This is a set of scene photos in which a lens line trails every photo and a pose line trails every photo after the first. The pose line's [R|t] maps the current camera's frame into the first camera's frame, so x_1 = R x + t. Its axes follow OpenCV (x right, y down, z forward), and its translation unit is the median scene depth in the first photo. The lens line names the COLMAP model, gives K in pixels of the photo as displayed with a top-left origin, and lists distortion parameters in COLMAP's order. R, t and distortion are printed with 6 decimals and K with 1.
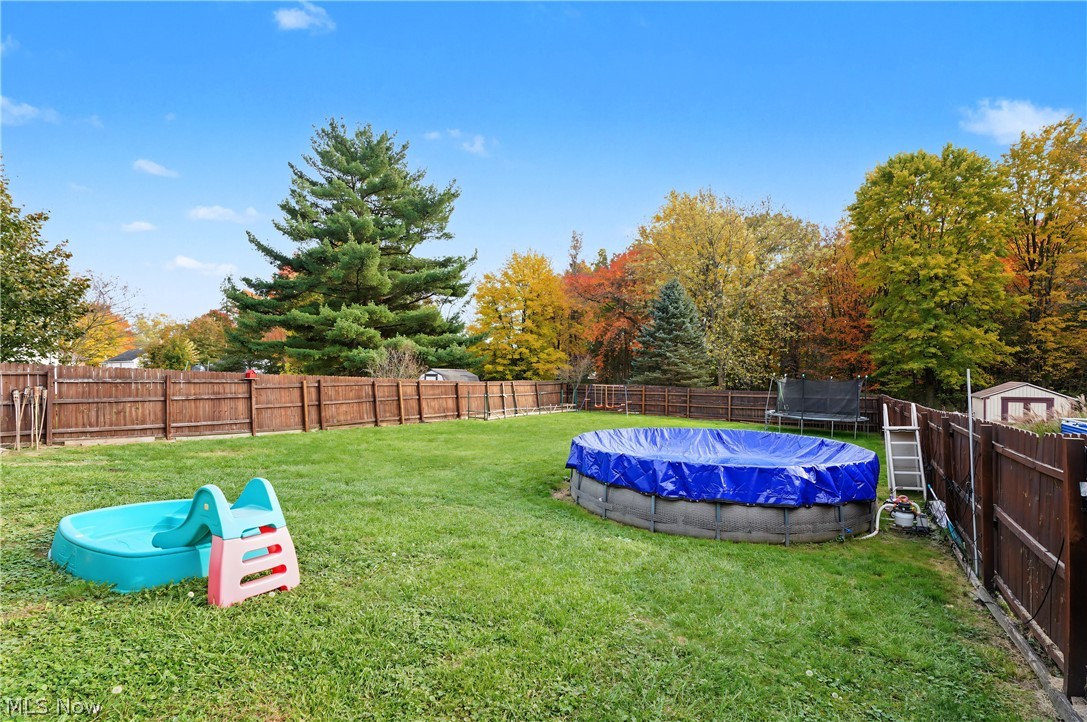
lens RADIAL K [[505.3, 0, 543.5], [0, 505.3, 361.0], [0, 0, 1]] dist [-0.001170, 0.000352]
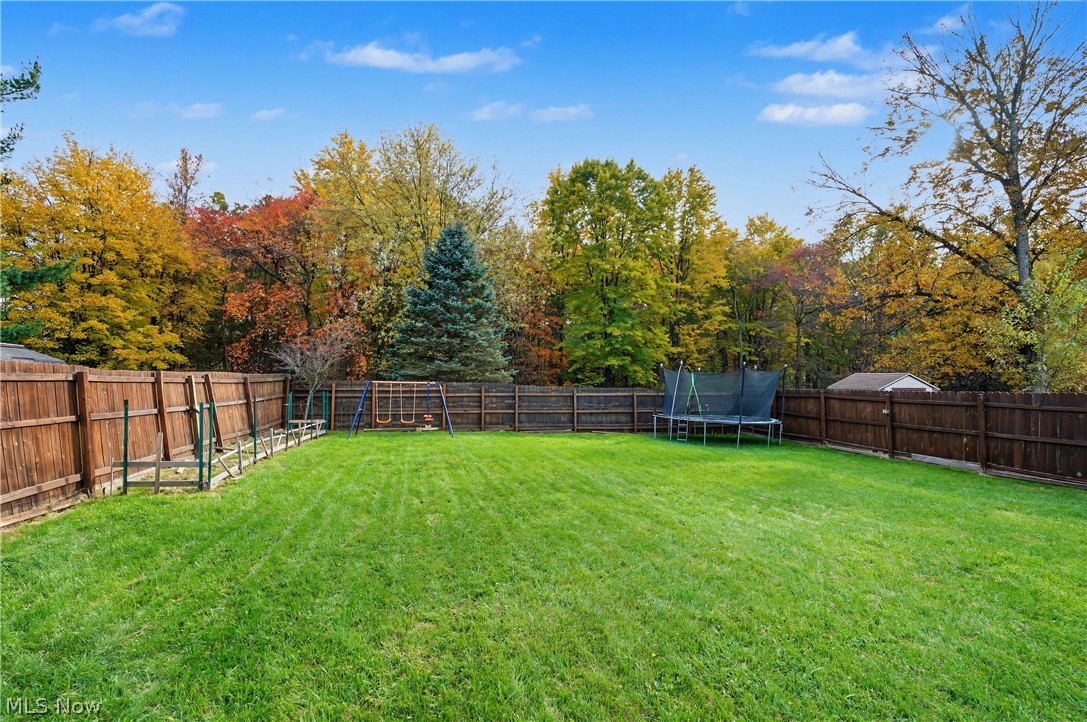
lens RADIAL K [[520.2, 0, 543.5], [0, 520.2, 361.0], [0, 0, 1]] dist [-0.000744, -0.000114]
pose [[0.722515, 0.021107, 0.691033, -0.106796], [-0.019756, 0.999756, -0.009882, 0.019802], [-0.691073, -0.006512, 0.722755, 0.345588]]
